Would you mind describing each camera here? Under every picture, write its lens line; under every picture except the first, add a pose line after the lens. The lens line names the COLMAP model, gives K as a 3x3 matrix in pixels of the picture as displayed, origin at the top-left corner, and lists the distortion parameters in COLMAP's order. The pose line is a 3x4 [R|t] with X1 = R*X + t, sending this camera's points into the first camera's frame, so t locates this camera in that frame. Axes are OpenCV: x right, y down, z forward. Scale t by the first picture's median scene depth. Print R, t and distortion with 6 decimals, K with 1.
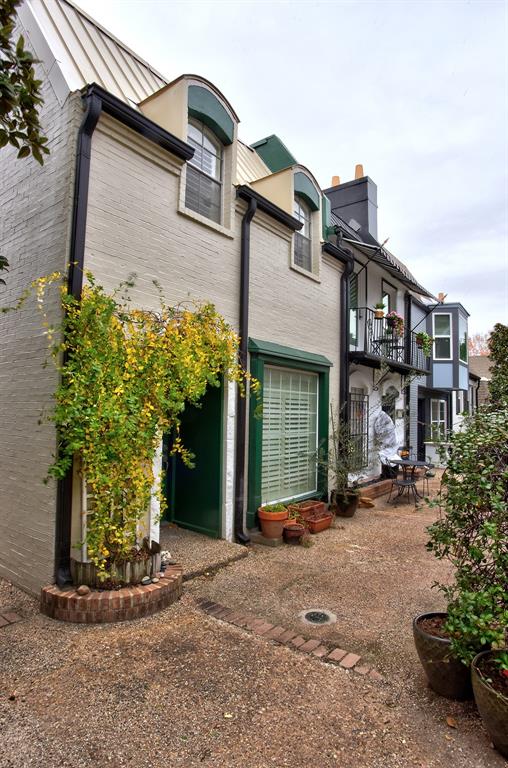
lens RADIAL K [[436.7, 0, 253.5], [0, 436.7, 381.7], [0, 0, 1]] dist [-0.042510, 0.013498]
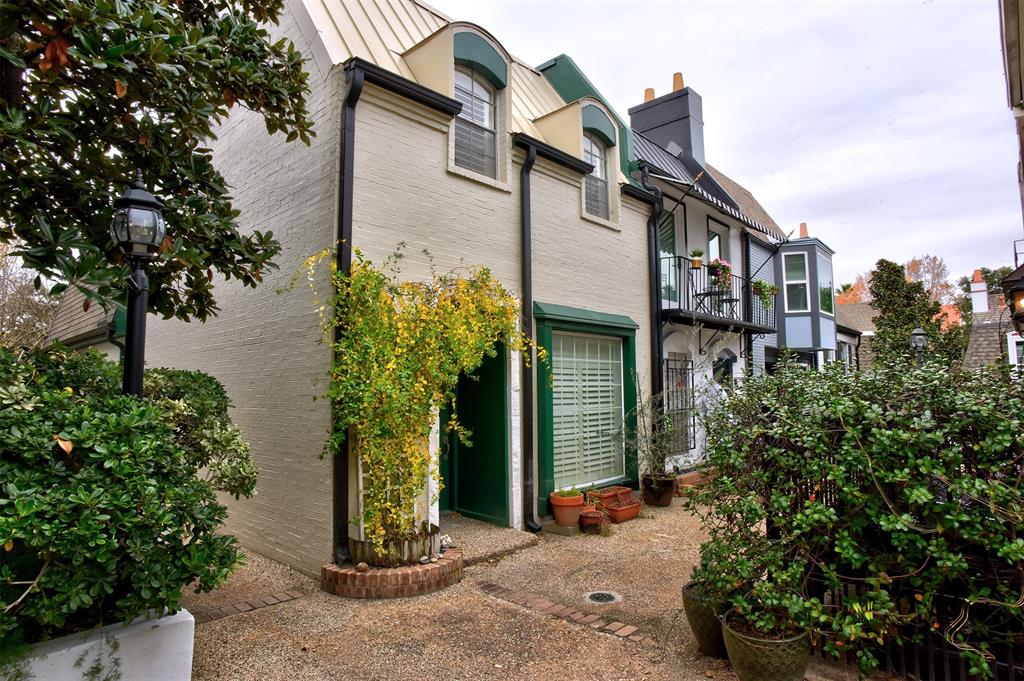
lens RADIAL K [[582.3, 0, 517.2], [0, 582.3, 340.8], [0, 0, 1]] dist [-0.042510, 0.013498]
pose [[0.995114, -0.036633, -0.091684, 0.079701], [0.035480, 0.999270, -0.014176, -0.006178], [0.092136, 0.010854, 0.995687, -0.233073]]
